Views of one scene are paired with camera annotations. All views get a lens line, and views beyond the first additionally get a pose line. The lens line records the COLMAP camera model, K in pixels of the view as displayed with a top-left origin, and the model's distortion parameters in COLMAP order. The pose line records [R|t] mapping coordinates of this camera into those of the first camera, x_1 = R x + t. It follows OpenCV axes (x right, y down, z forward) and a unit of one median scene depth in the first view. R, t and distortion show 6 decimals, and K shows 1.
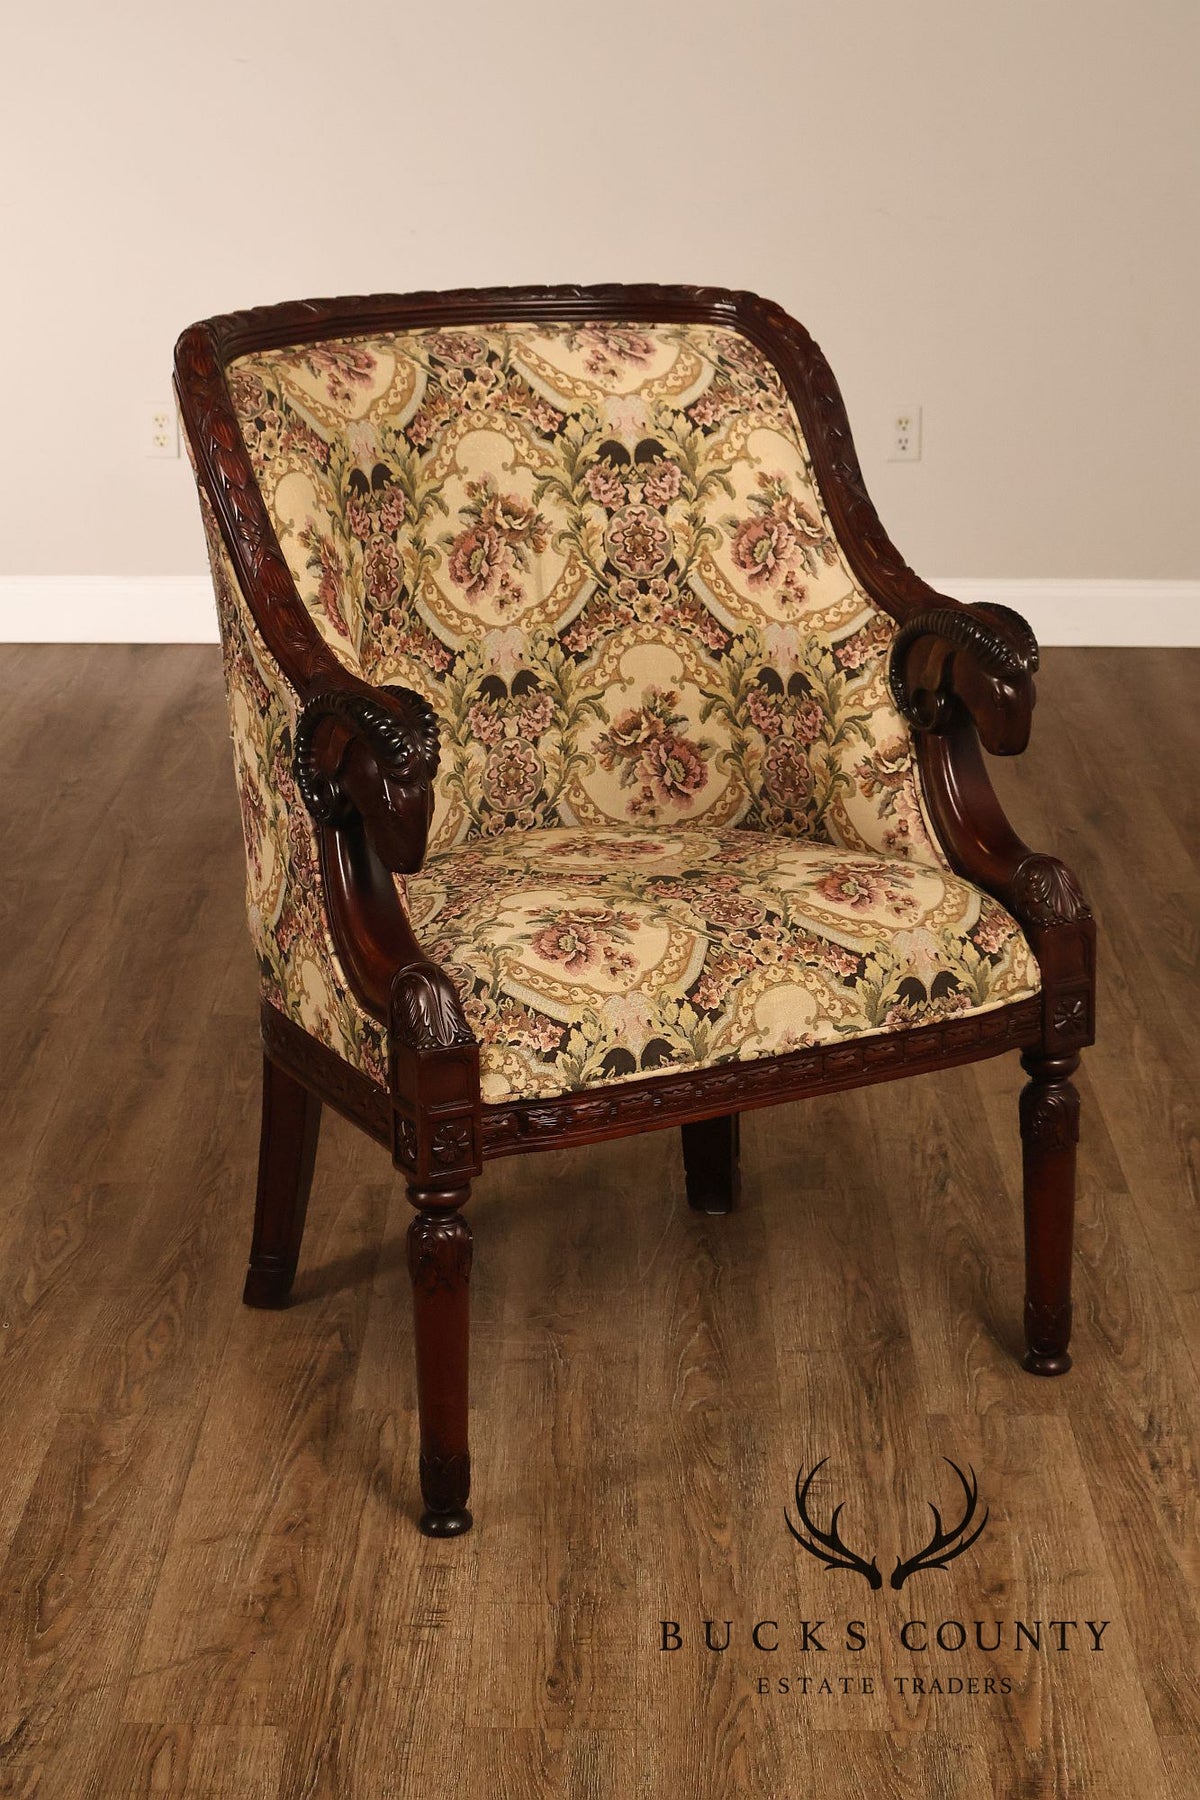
lens RADIAL K [[3225.8, 0, 601.1], [0, 3225.8, 901.4], [0, 0, 1]] dist [0.008195, 0.000000]
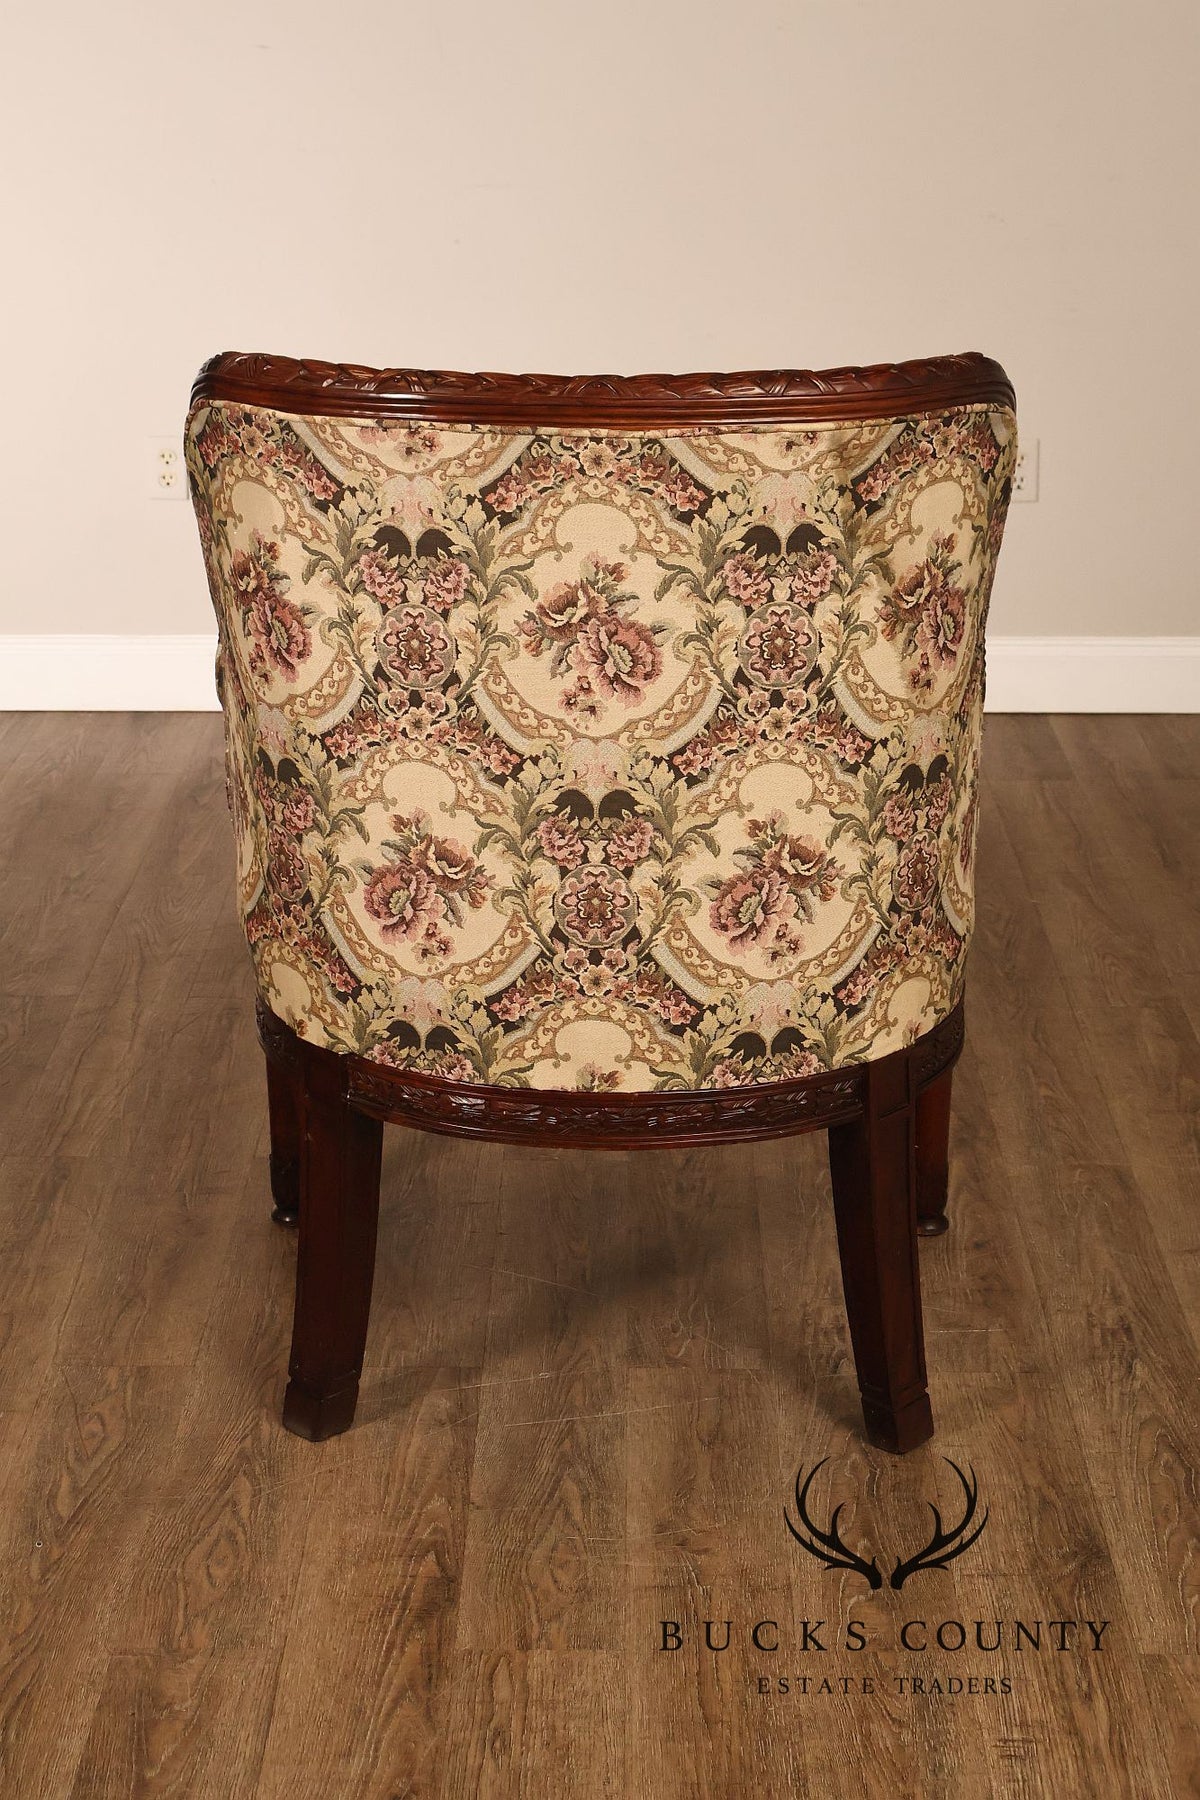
lens RADIAL K [[3594.7, 0, 601.4], [0, 3594.7, 894.5], [0, 0, 1]] dist [-0.007780, 0.000000]
pose [[0.999997, -0.001359, 0.002068, -0.039739], [0.001402, 0.999783, -0.020800, -0.019252], [-0.002040, 0.020803, 0.999782, 0.057140]]
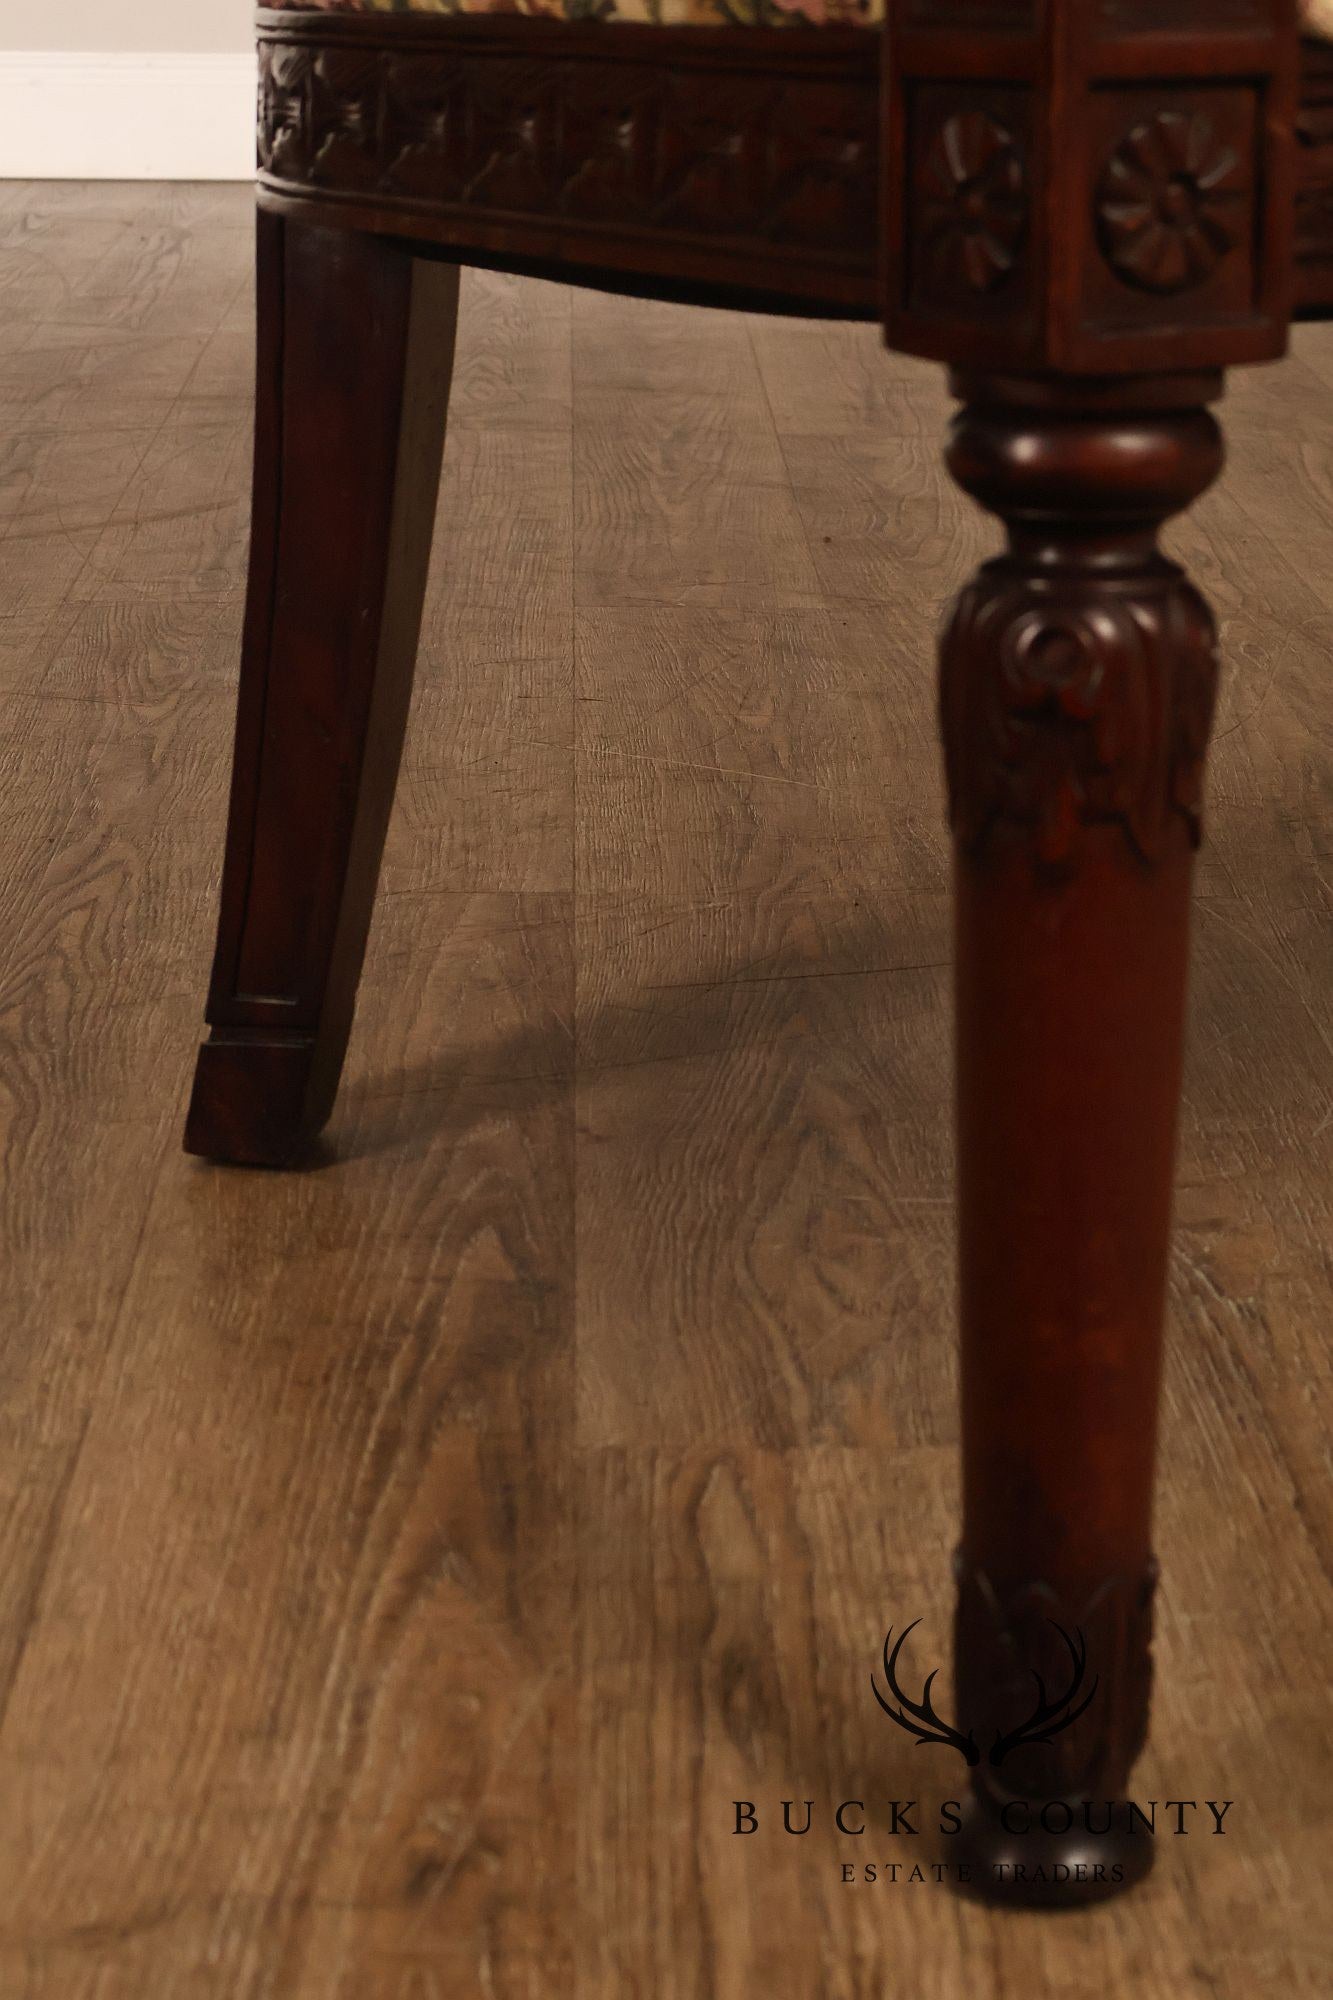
lens RADIAL K [[3990.9, 0, 675.5], [0, 3990.9, 1004.7], [0, 0, 1]] dist [-0.003916, 0.000000]
pose [[0.999280, -0.001048, 0.037915, -0.079507], [0.001056, 0.999999, -0.000201, 0.113601], [-0.037915, 0.000241, 0.999281, 0.618951]]
